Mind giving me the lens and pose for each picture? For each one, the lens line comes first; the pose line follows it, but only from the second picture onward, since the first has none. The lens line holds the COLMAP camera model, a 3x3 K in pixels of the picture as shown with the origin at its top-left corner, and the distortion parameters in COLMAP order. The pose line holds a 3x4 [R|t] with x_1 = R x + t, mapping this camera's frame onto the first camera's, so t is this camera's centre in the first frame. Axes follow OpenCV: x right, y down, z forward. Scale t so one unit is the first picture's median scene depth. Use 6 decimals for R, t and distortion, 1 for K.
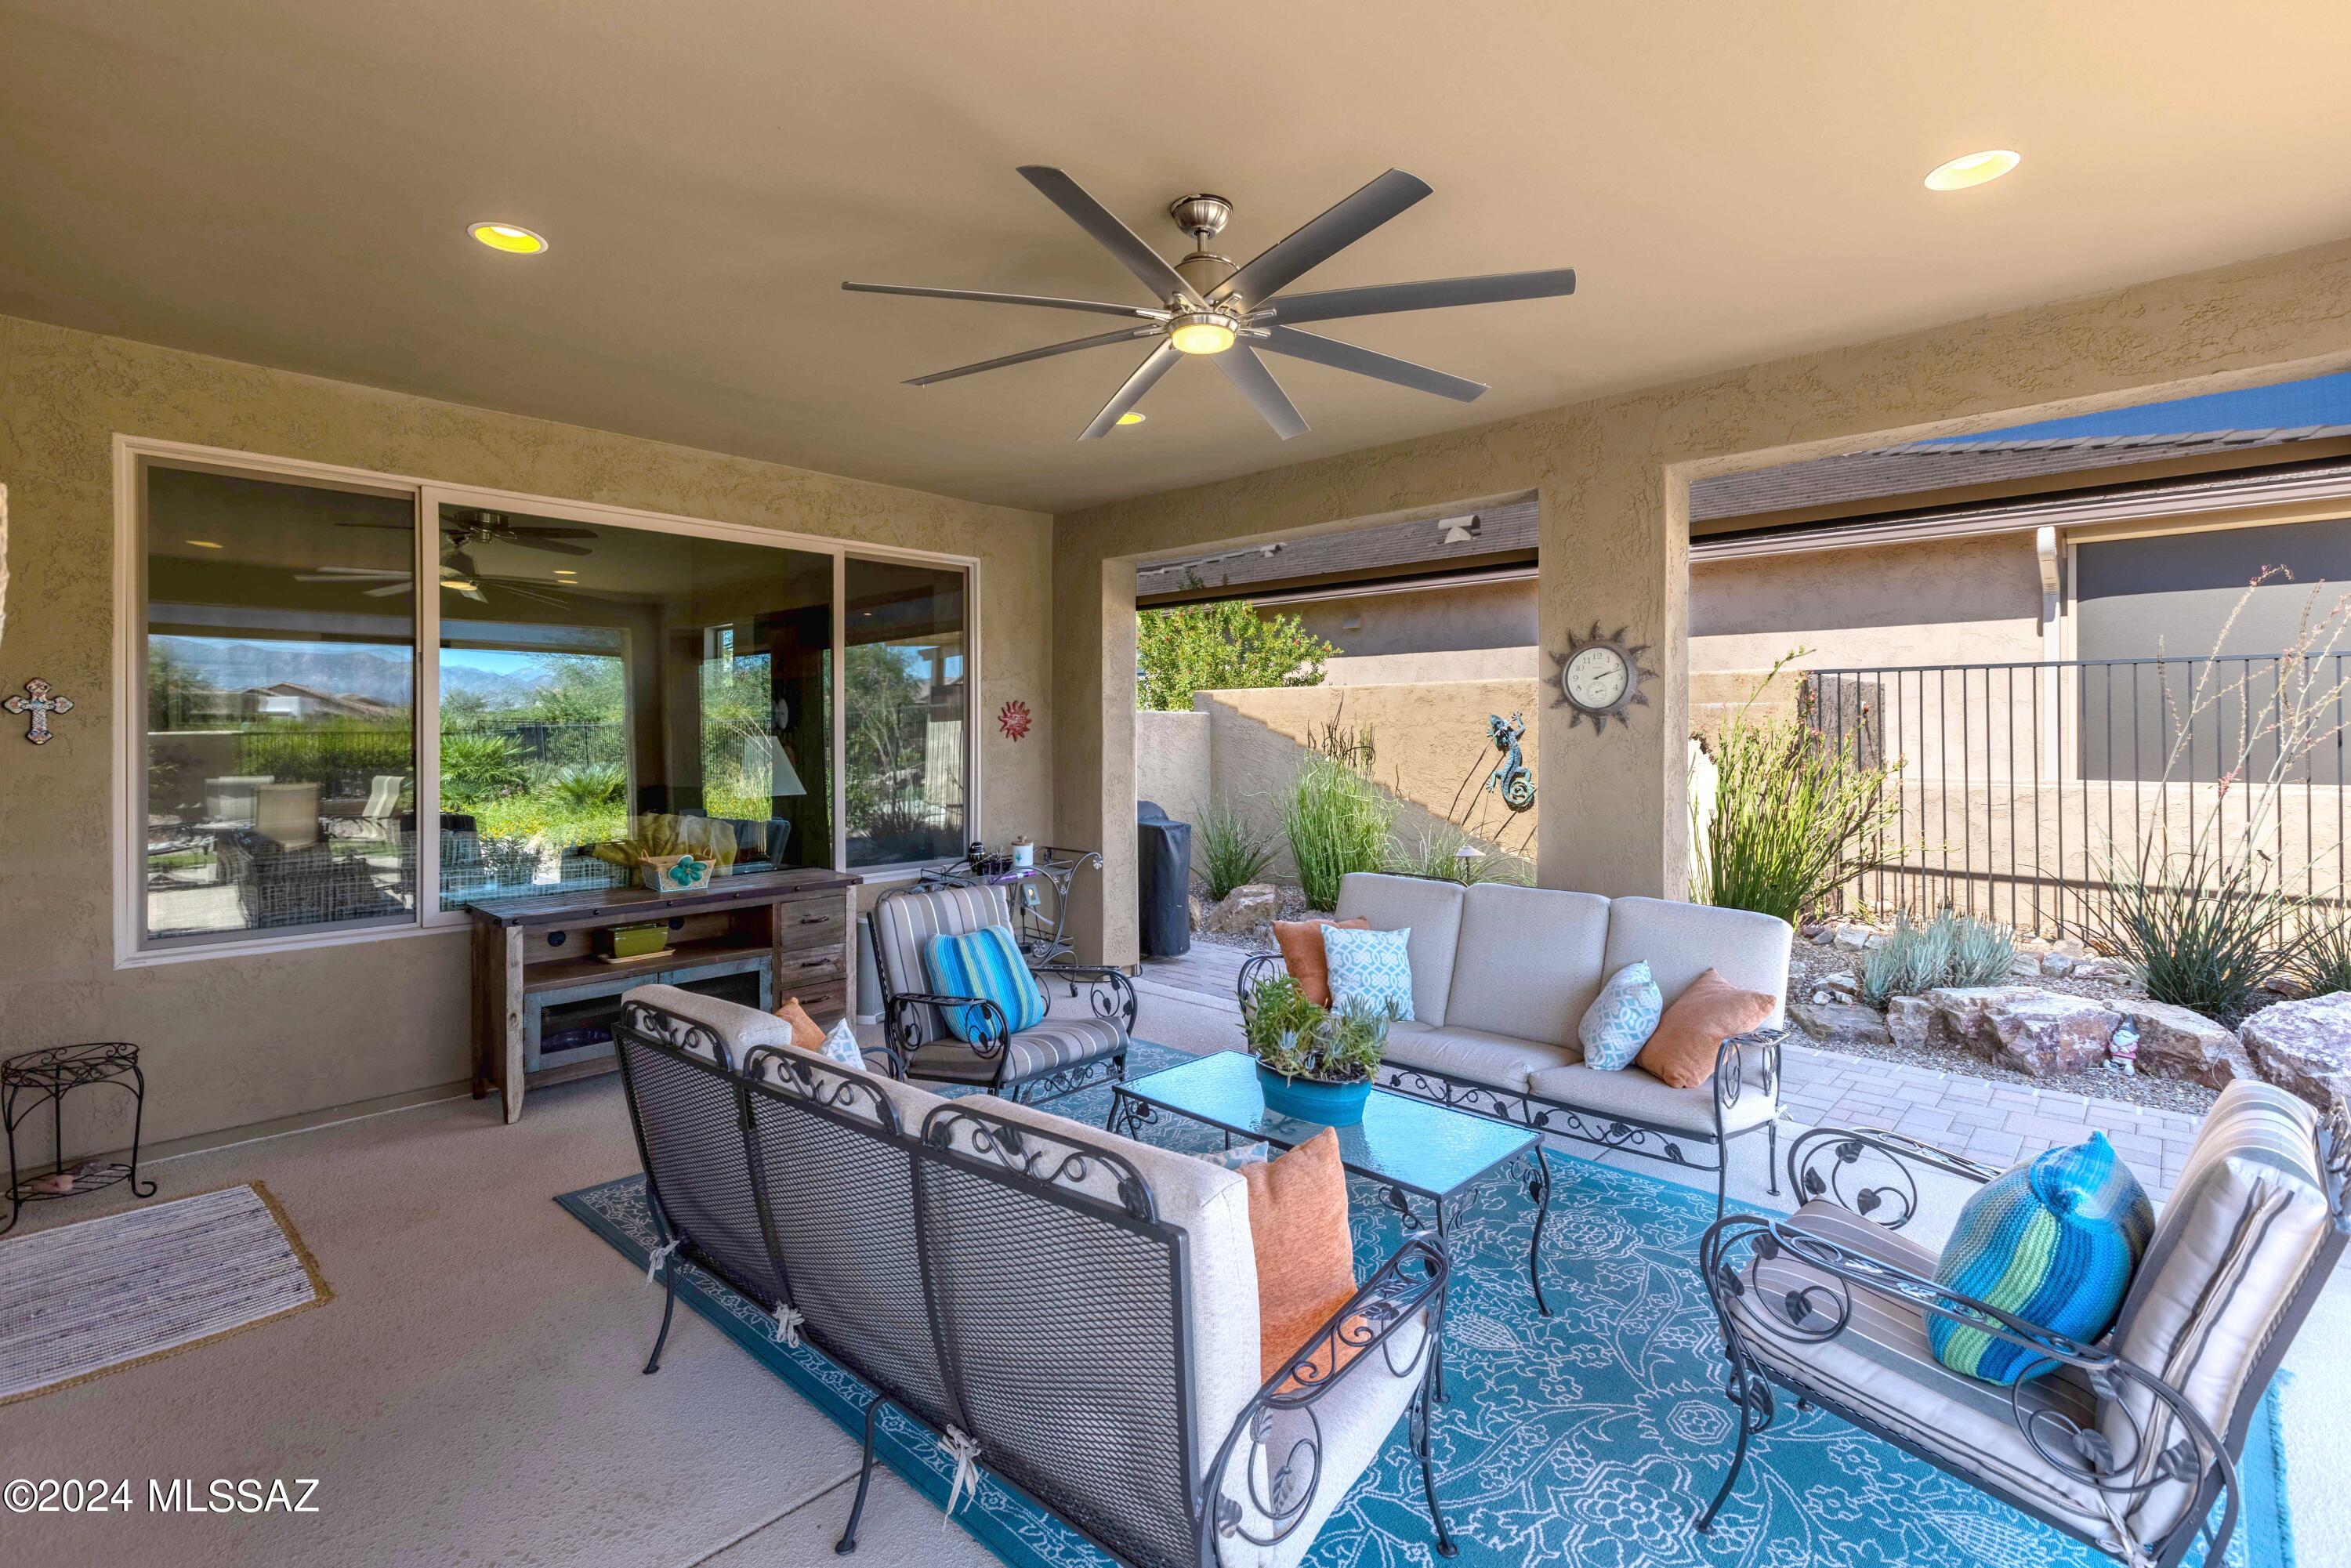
lens RADIAL K [[1069.2, 0, 1177.9], [0, 1069.2, 737.4], [0, 0, 1]] dist [-0.018392, 0.000245]
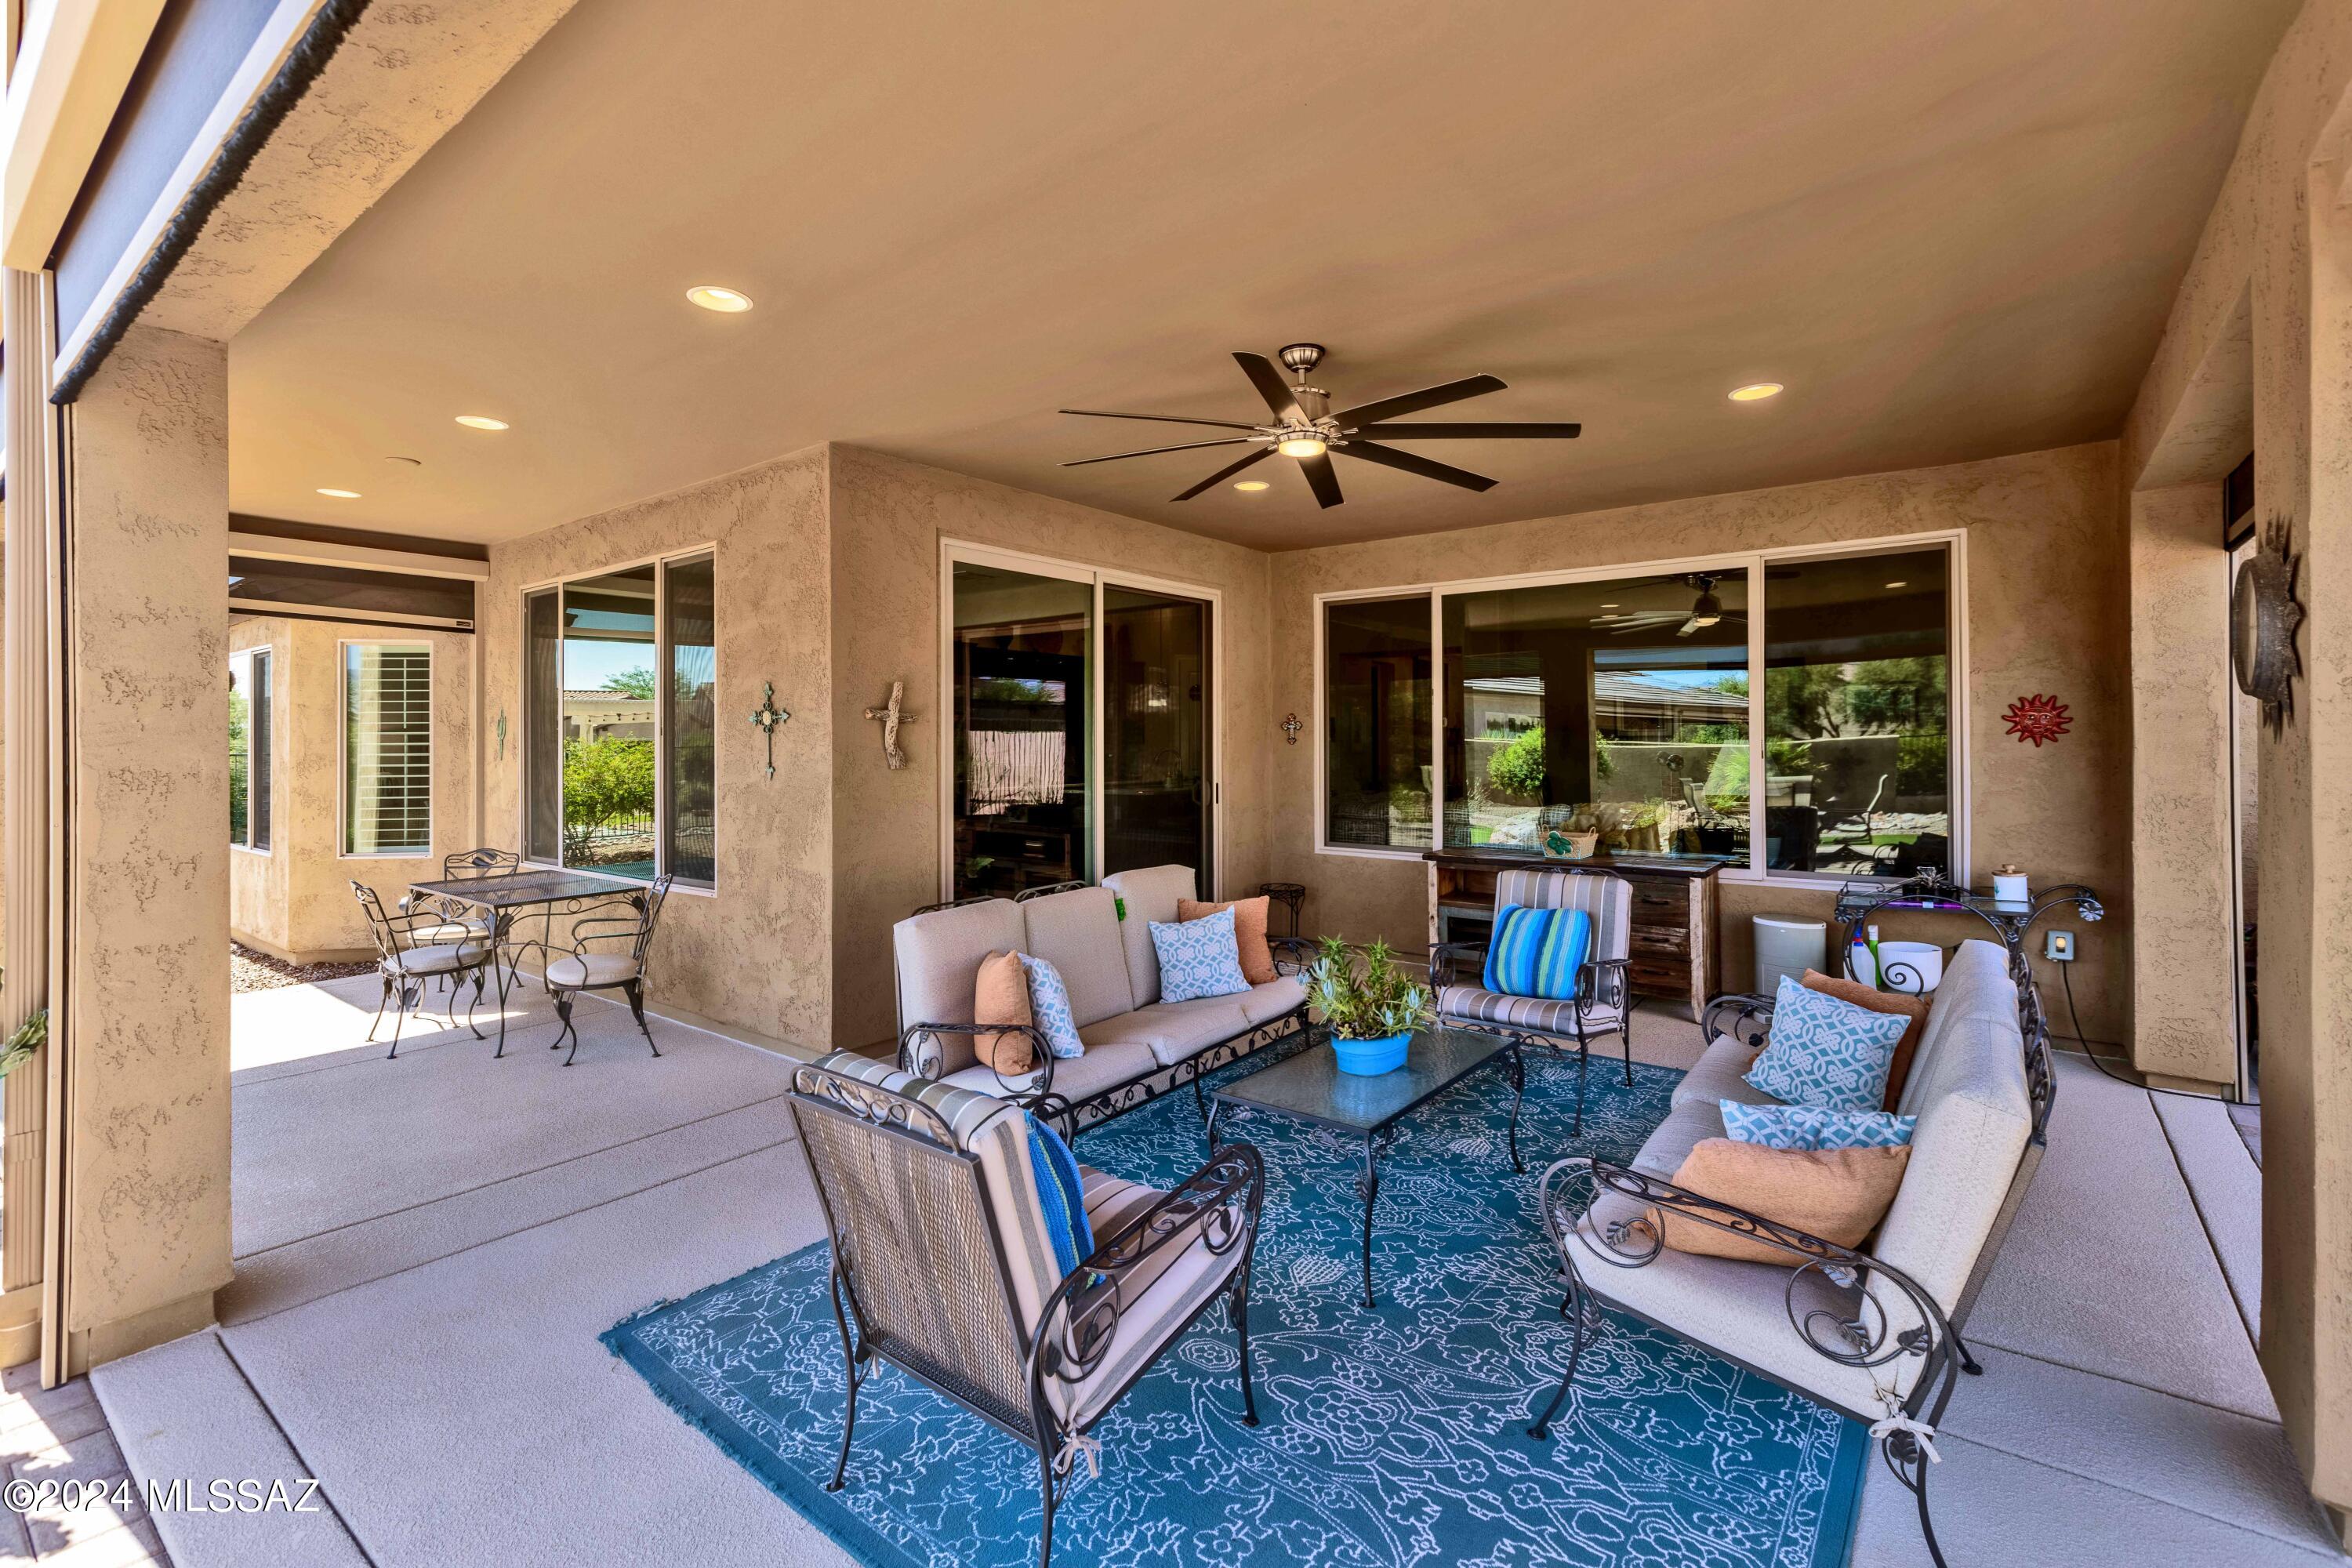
lens RADIAL K [[1069.7, 0, 1178.4], [0, 1069.7, 737.4], [0, 0, 1]] dist [-0.018392, 0.000245]
pose [[0.068046, -0.004005, -0.997674, 0.616374], [0.001887, 0.999991, -0.003885, -0.000670], [0.997680, -0.001619, 0.068053, 0.336862]]
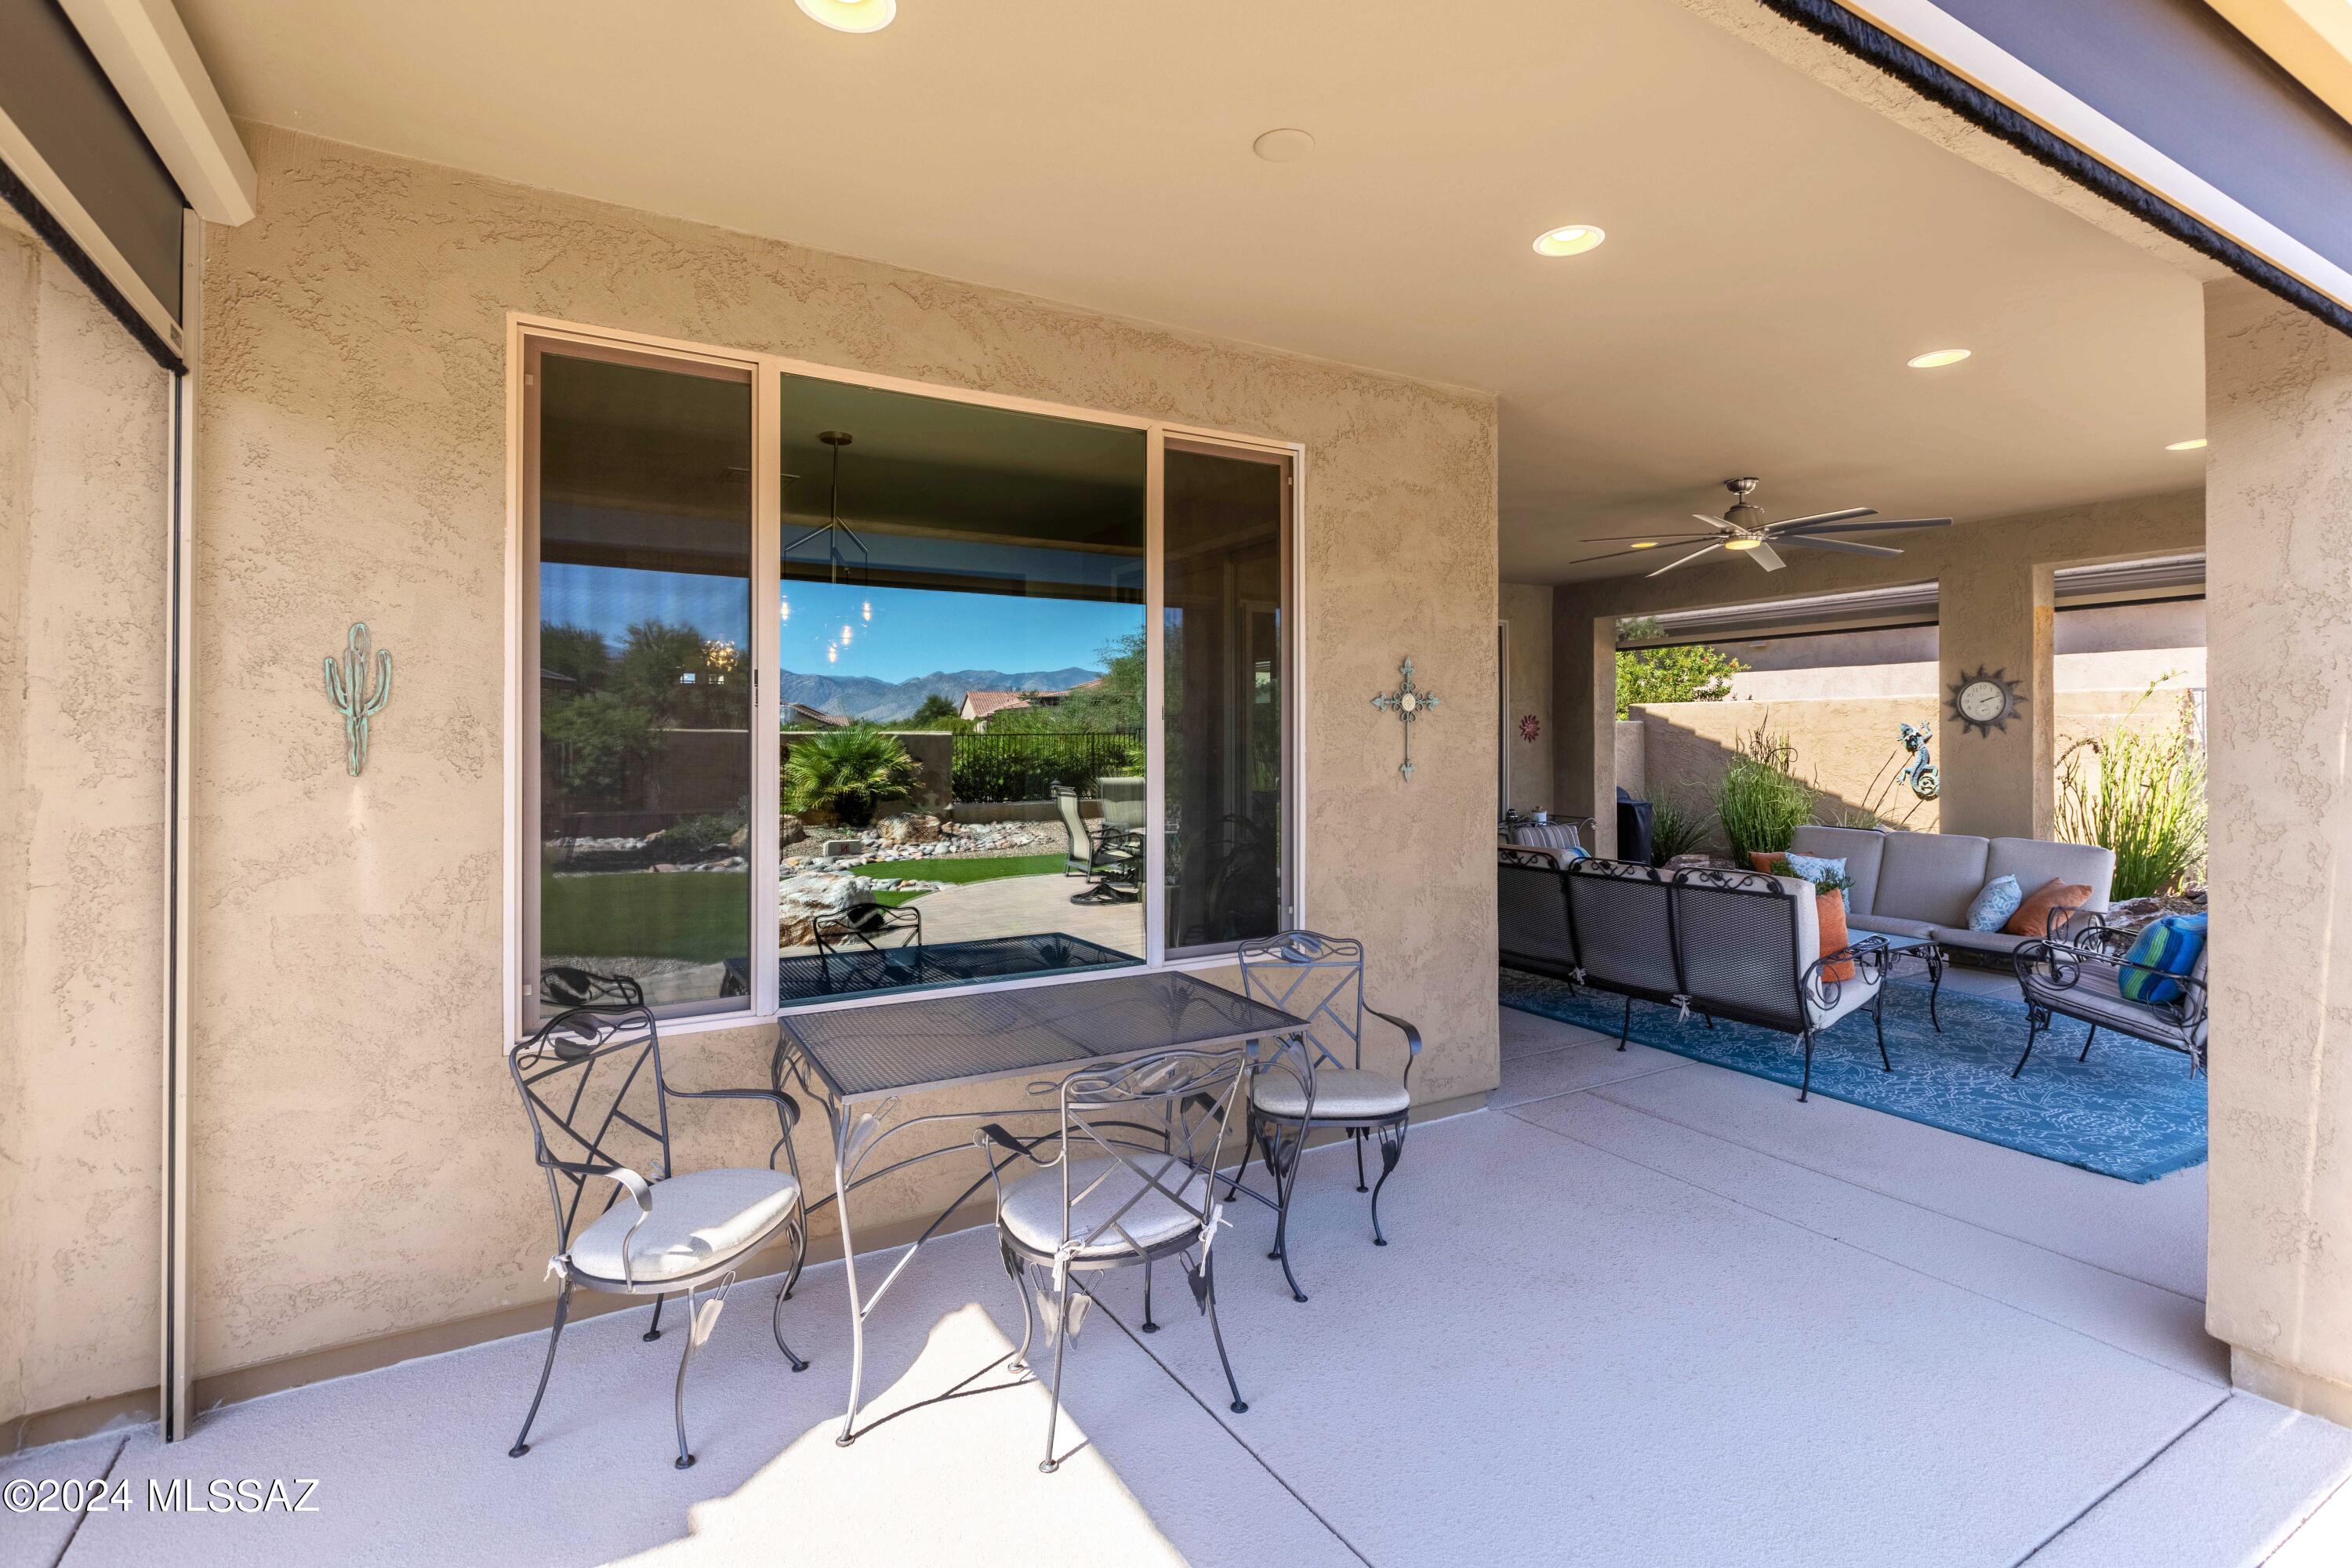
lens RADIAL K [[1071.6, 0, 1135.8], [0, 1071.6, 735.5], [0, 0, 1]] dist [-0.026690, -0.000078]
pose [[0.943844, 0.000576, -0.330390, -0.190914], [-0.003033, 0.999971, -0.006921, 0.005741], [0.330377, 0.007534, 0.943819, -0.617042]]
